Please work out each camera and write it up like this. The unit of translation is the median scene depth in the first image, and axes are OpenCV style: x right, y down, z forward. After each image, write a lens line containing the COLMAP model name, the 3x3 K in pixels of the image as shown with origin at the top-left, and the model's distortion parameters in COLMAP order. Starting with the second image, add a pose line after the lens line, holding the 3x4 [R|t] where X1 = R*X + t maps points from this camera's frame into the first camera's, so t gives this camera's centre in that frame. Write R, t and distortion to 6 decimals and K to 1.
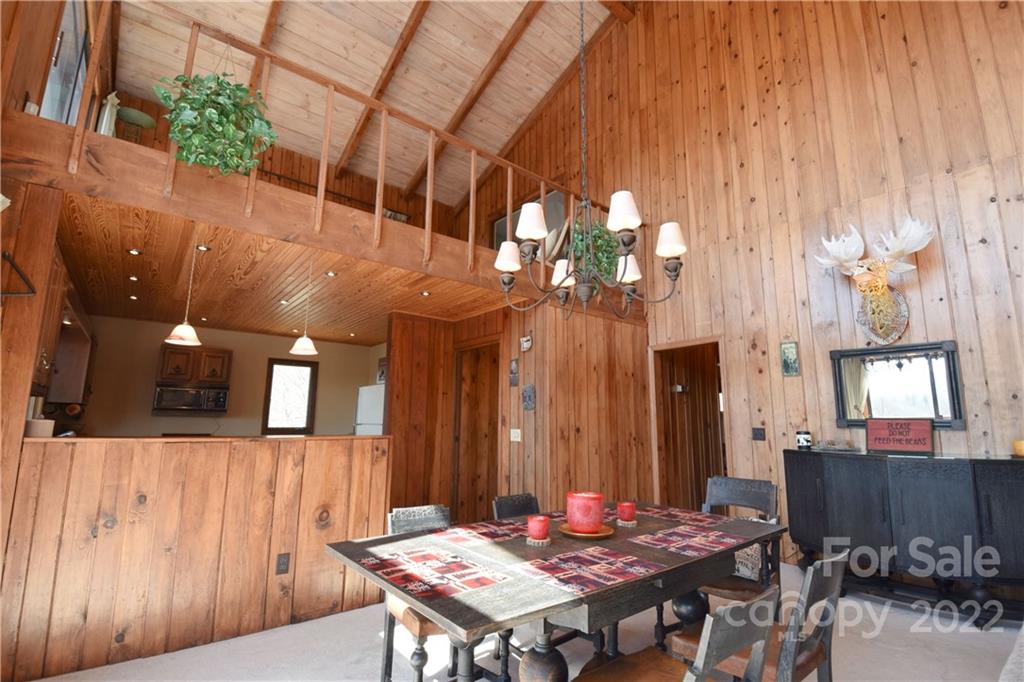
lens RADIAL K [[456.2, 0, 527.8], [0, 456.2, 342.8], [0, 0, 1]] dist [0.000133, -0.019046]
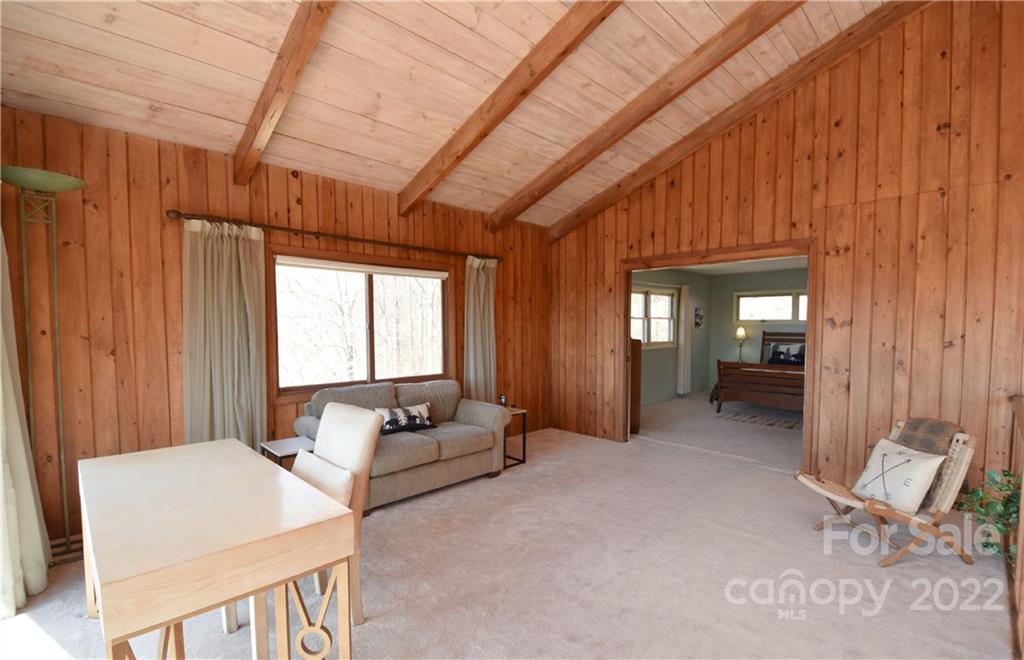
lens RADIAL K [[480.4, 0, 511.9], [0, 480.4, 350.0], [0, 0, 1]] dist [0.022133, -0.023957]
pose [[0.996692, -0.017601, 0.079338, -0.360692], [0.000109, 0.976554, 0.215275, -0.357622], [-0.081267, -0.214554, 0.973325, 0.366309]]
